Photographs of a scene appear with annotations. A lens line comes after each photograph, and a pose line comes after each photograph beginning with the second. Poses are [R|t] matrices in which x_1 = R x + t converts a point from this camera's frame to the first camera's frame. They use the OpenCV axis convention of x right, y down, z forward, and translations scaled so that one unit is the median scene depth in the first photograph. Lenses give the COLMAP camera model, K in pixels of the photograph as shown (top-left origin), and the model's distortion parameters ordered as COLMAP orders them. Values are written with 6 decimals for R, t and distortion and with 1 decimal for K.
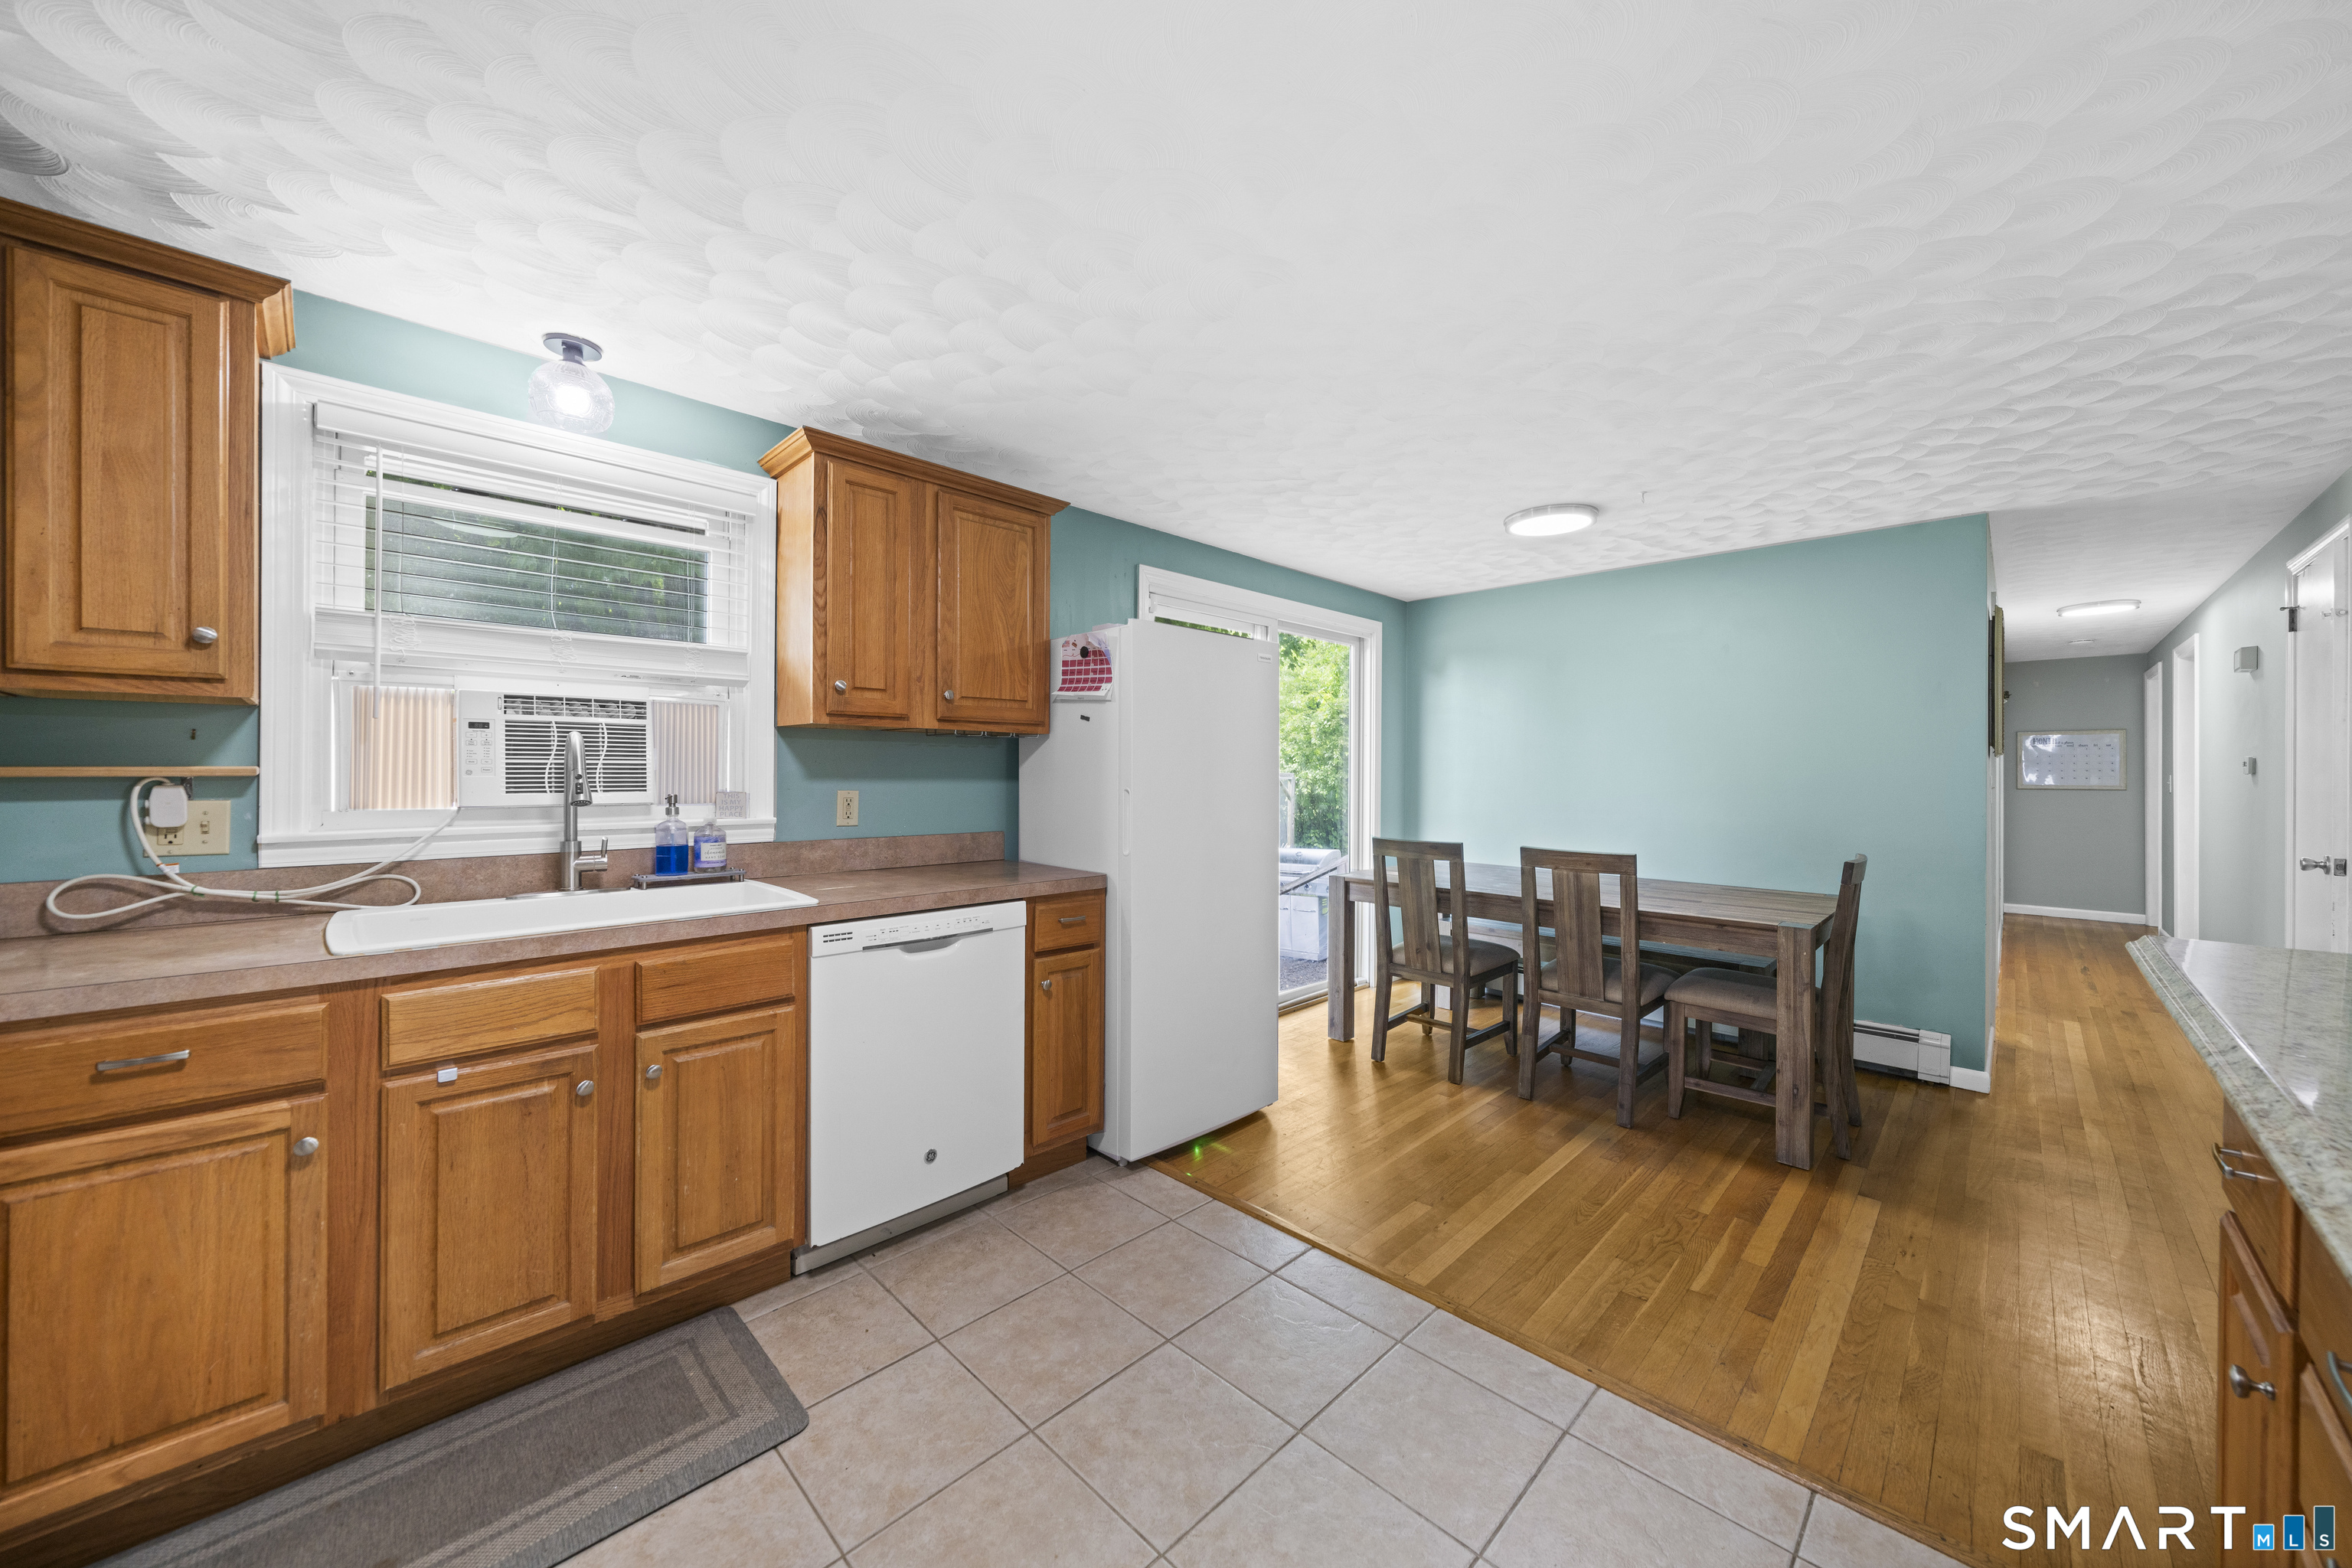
lens RADIAL K [[820.5, 0, 1170.1], [0, 820.5, 776.9], [0, 0, 1]] dist [-0.007361, 0.000298]
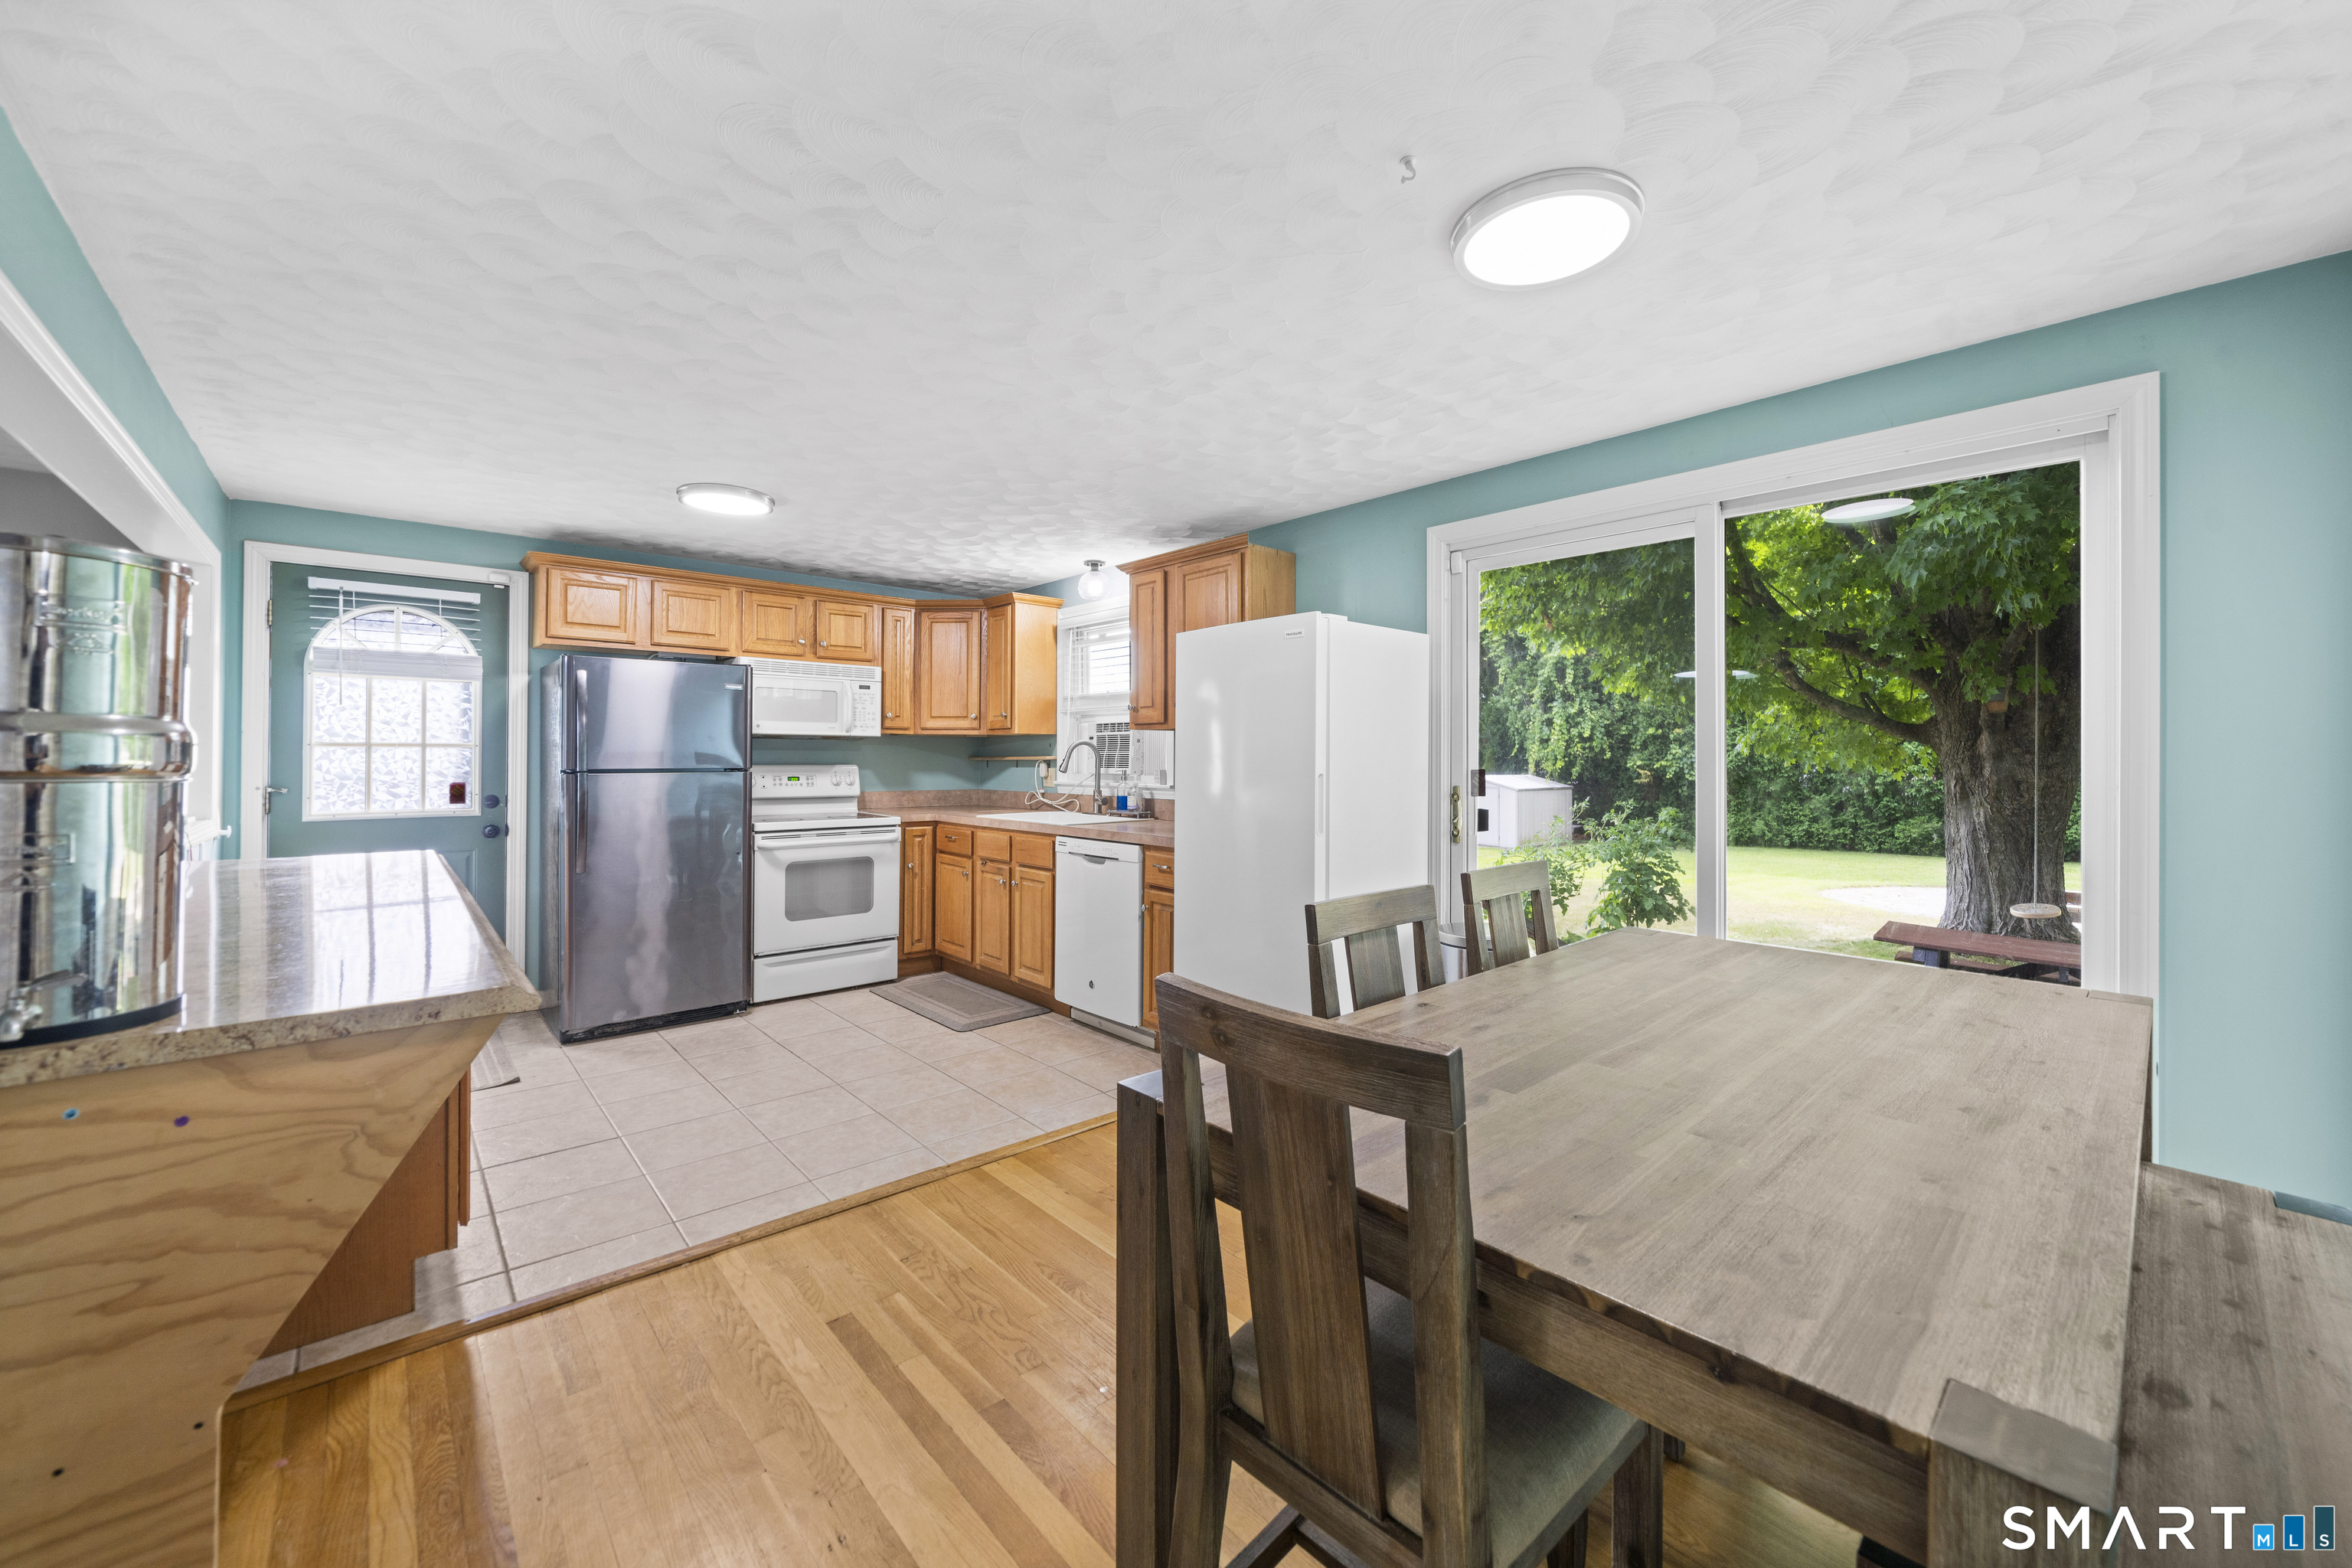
lens RADIAL K [[863.7, 0, 1172.6], [0, 863.7, 750.3], [0, 0, 1]] dist [-0.006625, 0.001583]
pose [[-0.029824, -0.014792, -0.999446, 1.425810], [-0.008542, 0.999858, -0.014544, 0.004832], [0.999519, 0.008103, -0.029946, 1.166854]]
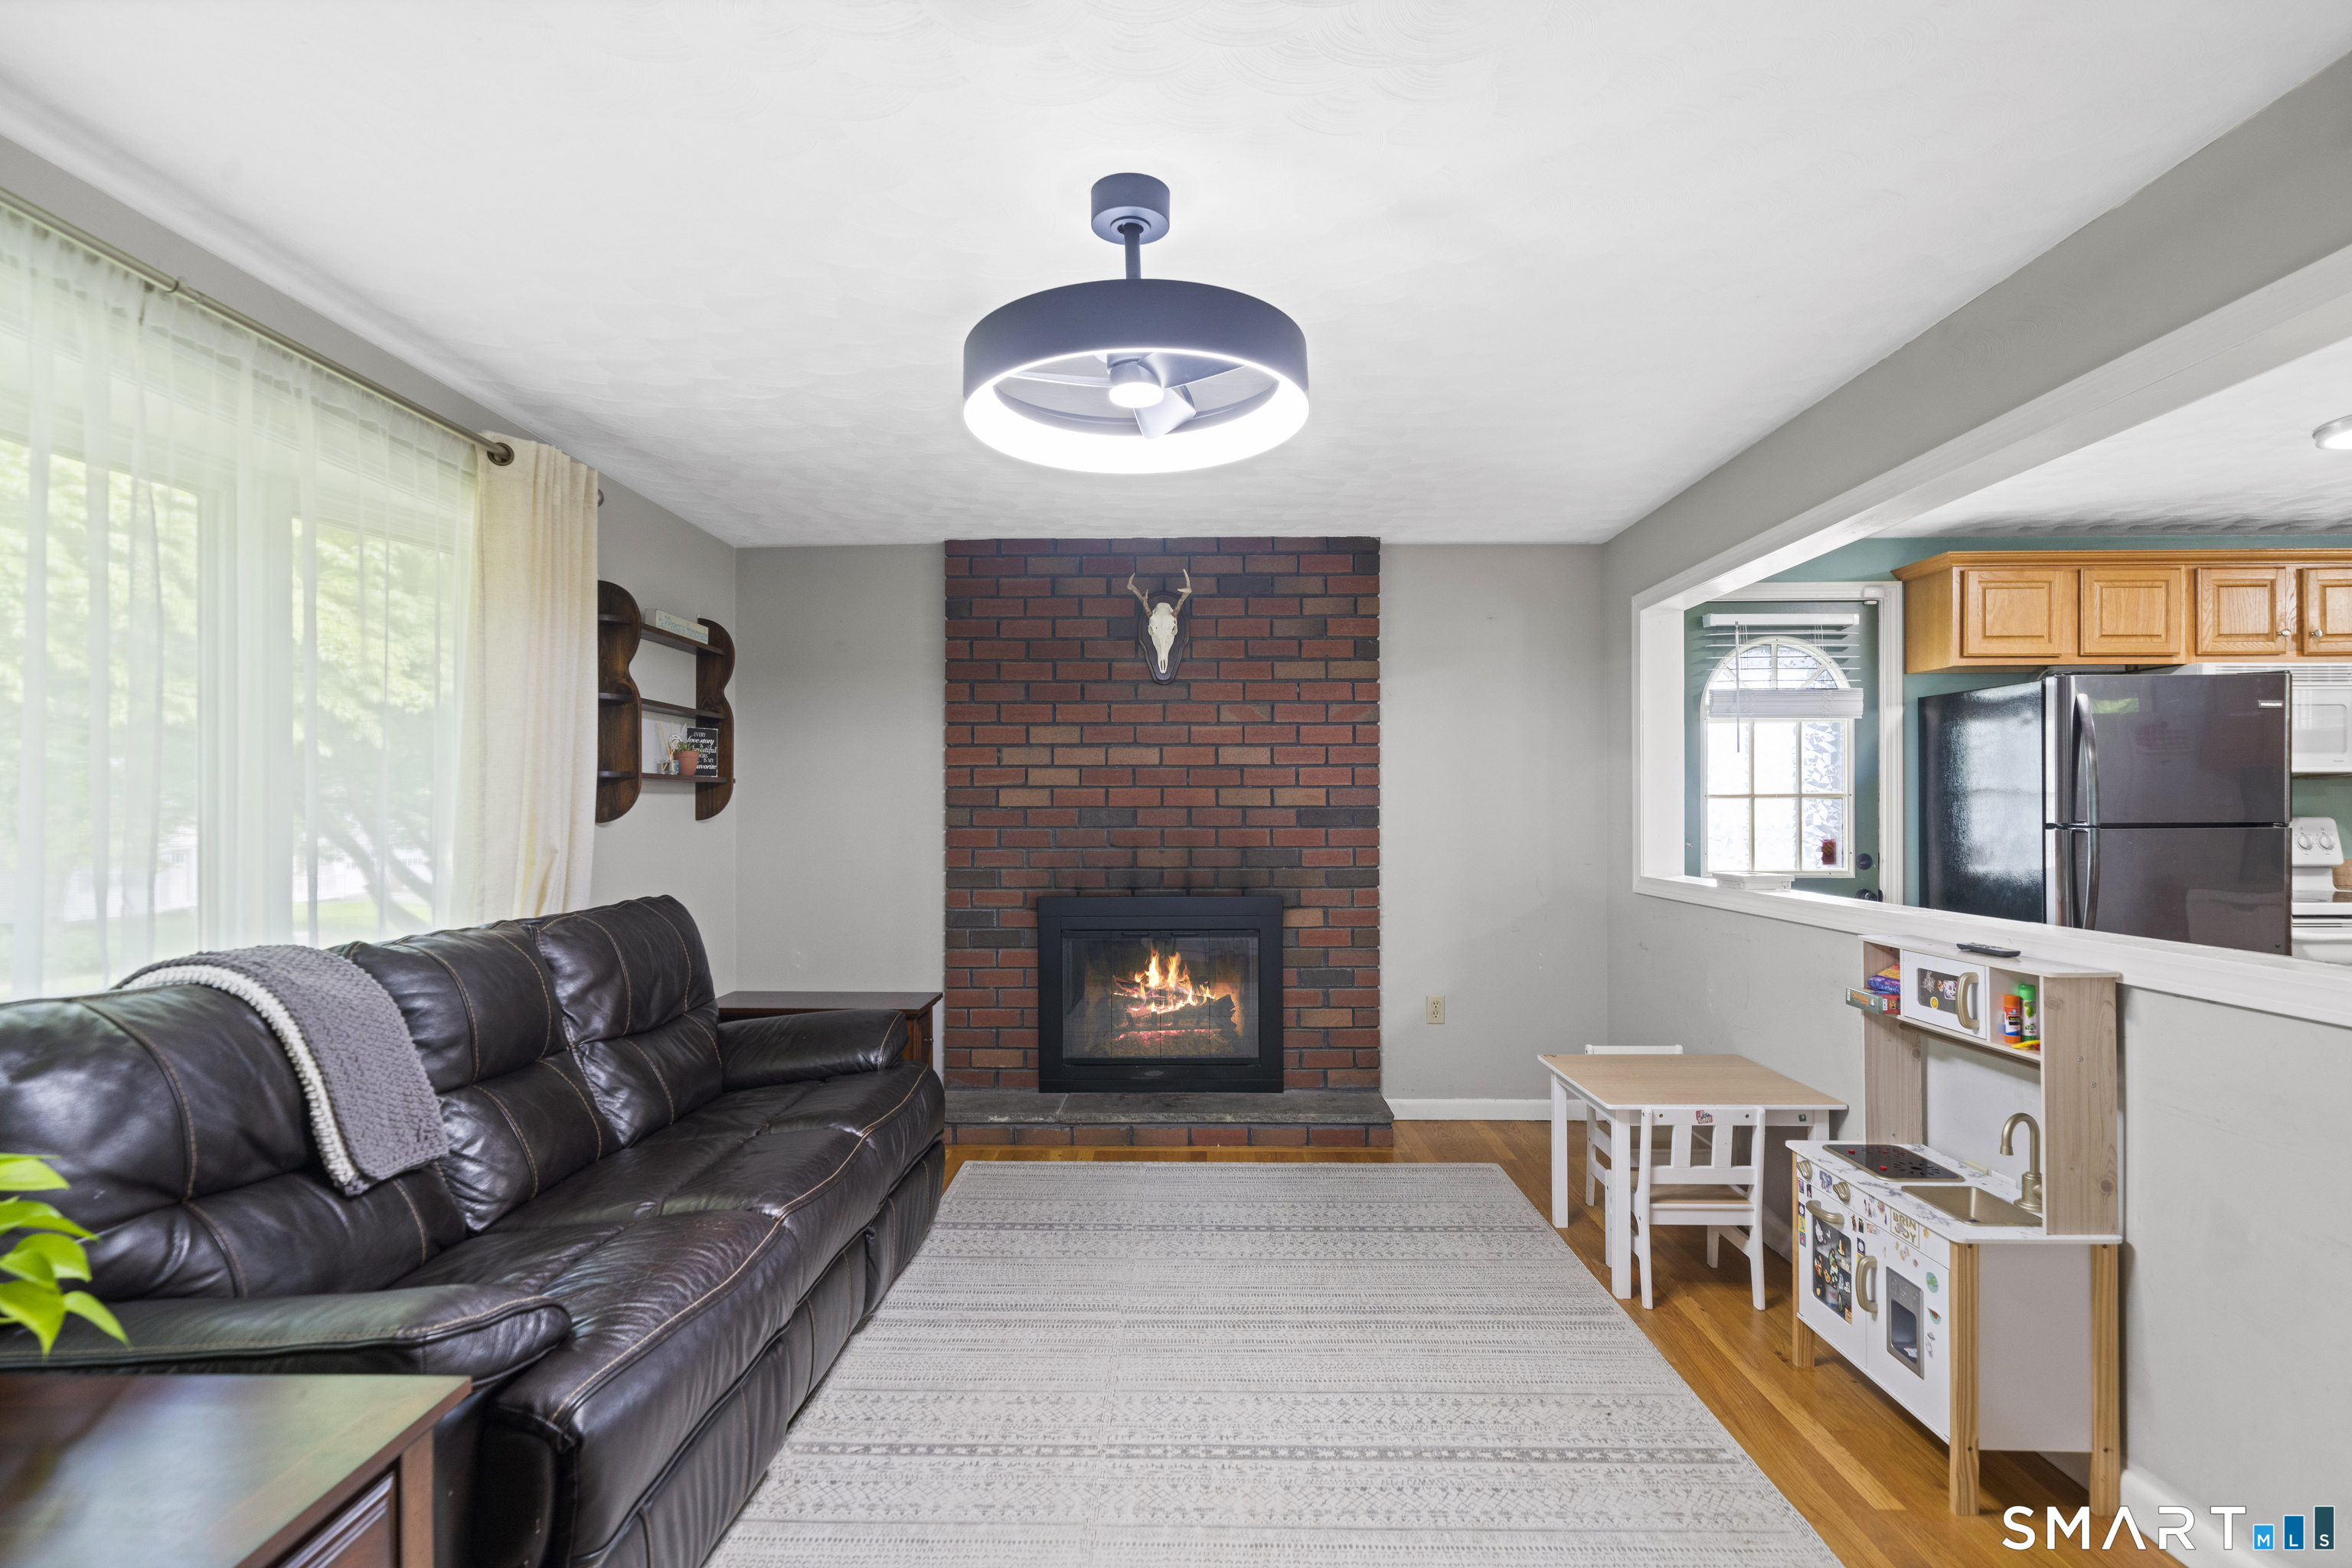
lens RADIAL K [[1113.6, 0, 1179.0], [0, 1113.6, 805.6], [0, 0, 1]] dist [0.001409, 0.001175]
pose [[-0.700701, -0.006052, -0.713429, 1.901365], [-0.004411, 0.999982, -0.004150, 0.013207], [0.713441, 0.000239, -0.700715, 0.178225]]
